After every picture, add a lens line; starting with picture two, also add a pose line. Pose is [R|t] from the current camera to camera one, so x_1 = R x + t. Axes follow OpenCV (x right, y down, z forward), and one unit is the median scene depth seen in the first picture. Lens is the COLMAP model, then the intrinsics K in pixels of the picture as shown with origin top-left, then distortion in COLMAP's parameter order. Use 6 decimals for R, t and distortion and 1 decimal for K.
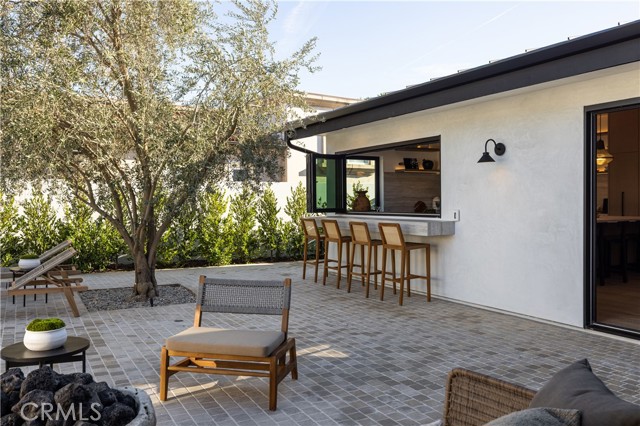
lens RADIAL K [[533.9, 0, 320.7], [0, 533.9, 211.6], [0, 0, 1]] dist [0.004551, -0.001470]
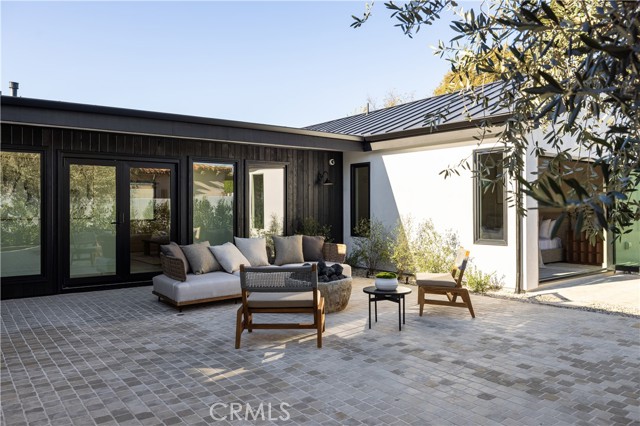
lens RADIAL K [[489.6, 0, 319.7], [0, 489.6, 211.0], [0, 0, 1]] dist [-0.004235, -0.003850]
pose [[-0.990529, 0.009470, -0.136977, -0.052269], [0.006402, 0.999719, 0.022824, -0.015984], [0.137155, 0.021731, -0.990311, 1.331547]]
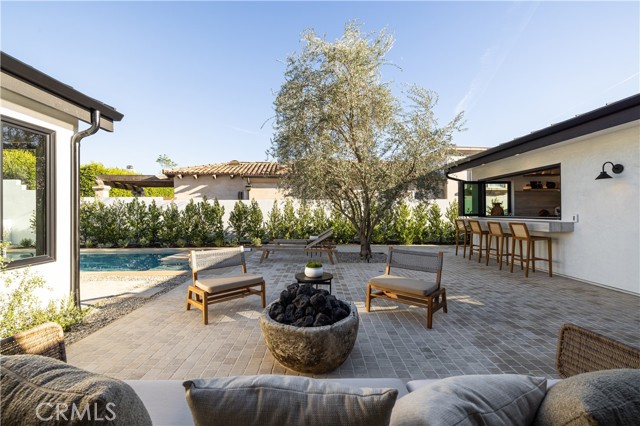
lens RADIAL K [[276.4, 0, 320.5], [0, 276.4, 211.9], [0, 0, 1]] dist [0.007250, -0.000029]
pose [[0.877975, 0.001385, -0.478705, 0.014488], [-0.010615, 0.999806, -0.016576, 0.010565], [0.478590, 0.019635, 0.877819, 0.028587]]
